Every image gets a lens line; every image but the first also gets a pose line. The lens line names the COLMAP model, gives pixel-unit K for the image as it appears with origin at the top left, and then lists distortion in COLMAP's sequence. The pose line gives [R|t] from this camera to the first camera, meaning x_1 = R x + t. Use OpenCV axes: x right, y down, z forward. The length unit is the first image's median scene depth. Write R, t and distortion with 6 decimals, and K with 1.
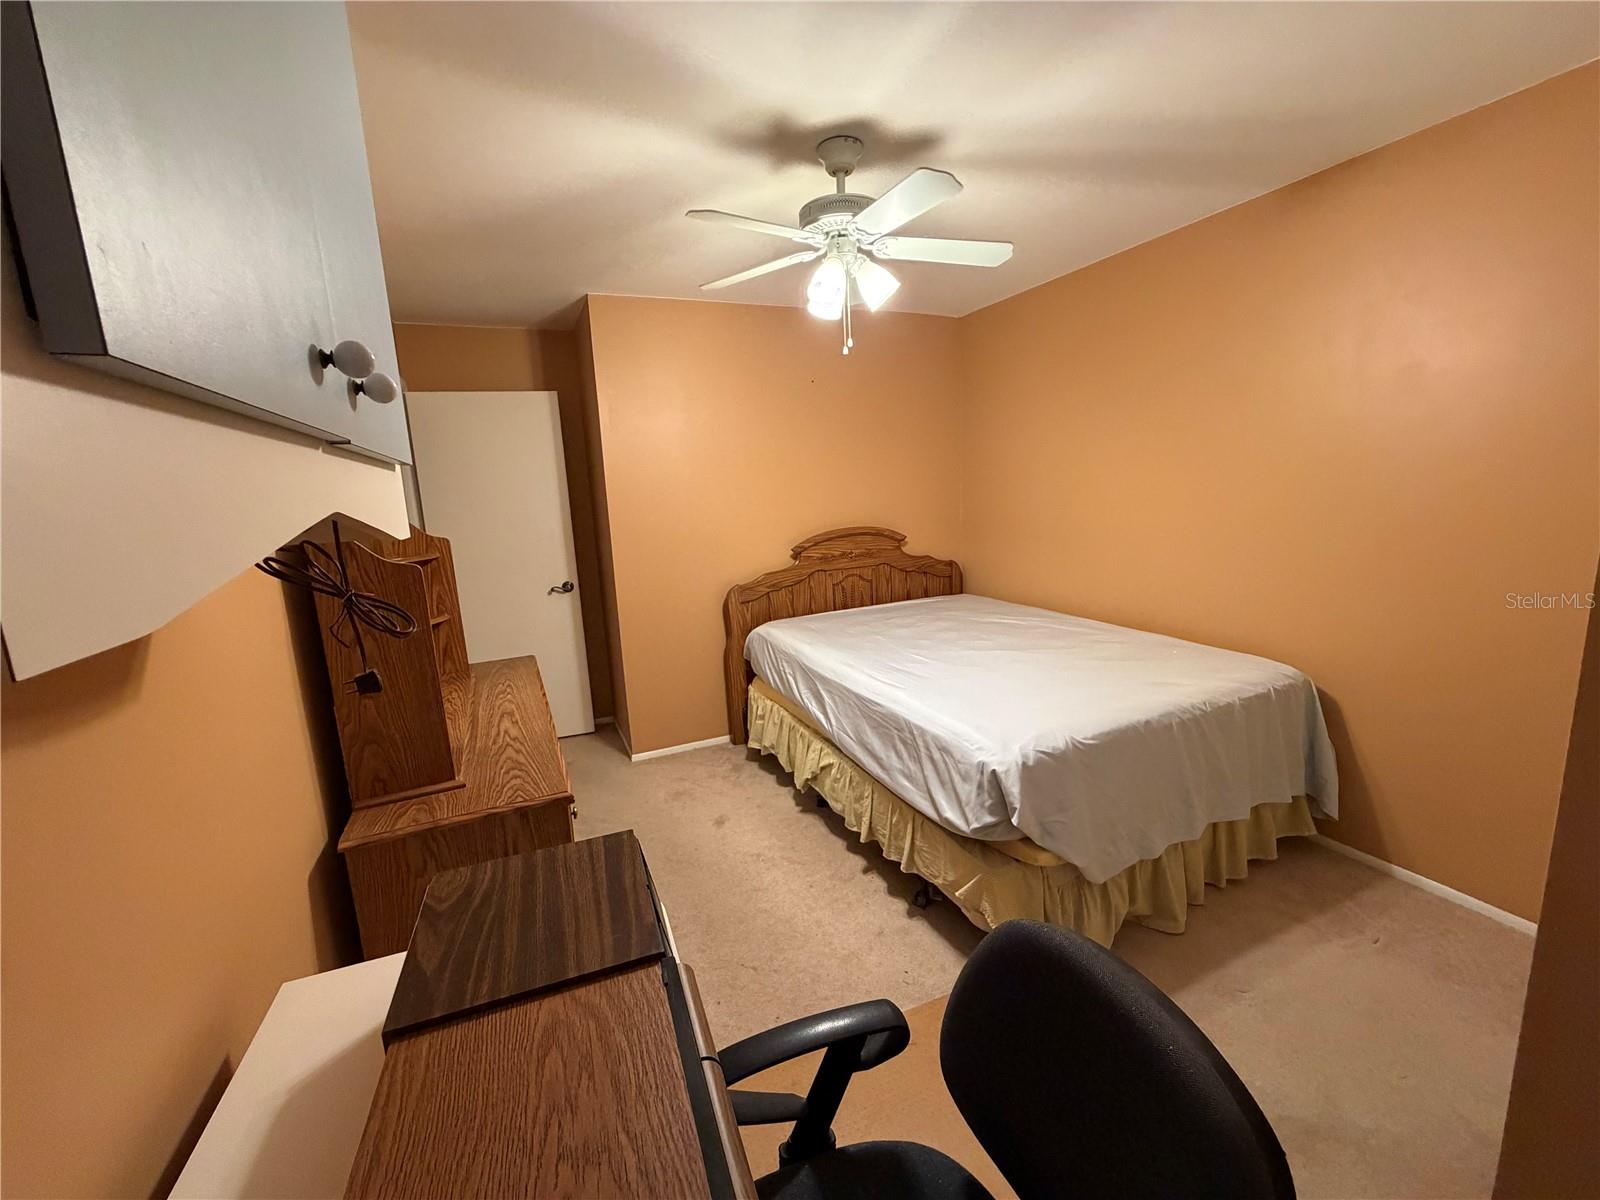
lens RADIAL K [[636.1, 0, 798.5], [0, 636.1, 599.1], [0, 0, 1]] dist [-0.000926, -0.000349]
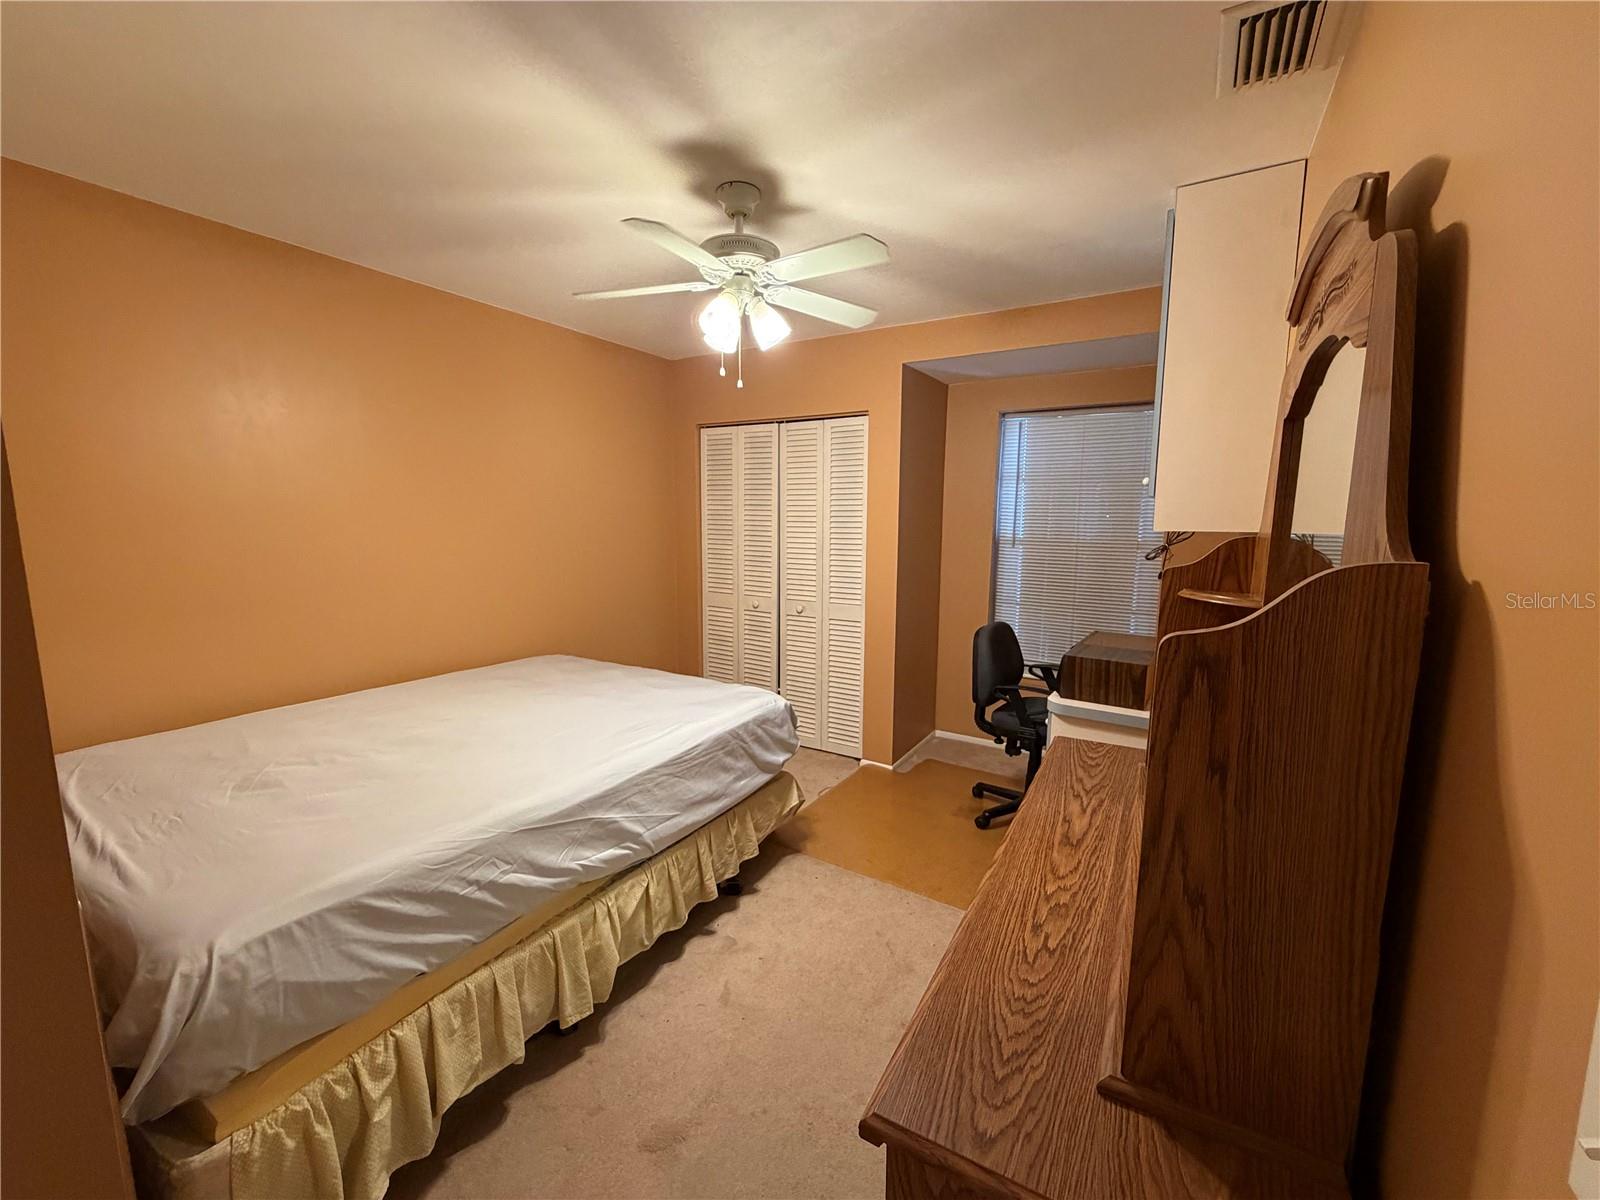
lens RADIAL K [[636.1, 0, 798.5], [0, 636.1, 599.1], [0, 0, 1]] dist [-0.000926, -0.000349]
pose [[-0.569050, -0.064159, 0.819796, -0.827057], [0.163958, 0.968080, 0.189573, -0.229395], [-0.805791, 0.242289, -0.540367, 1.536140]]
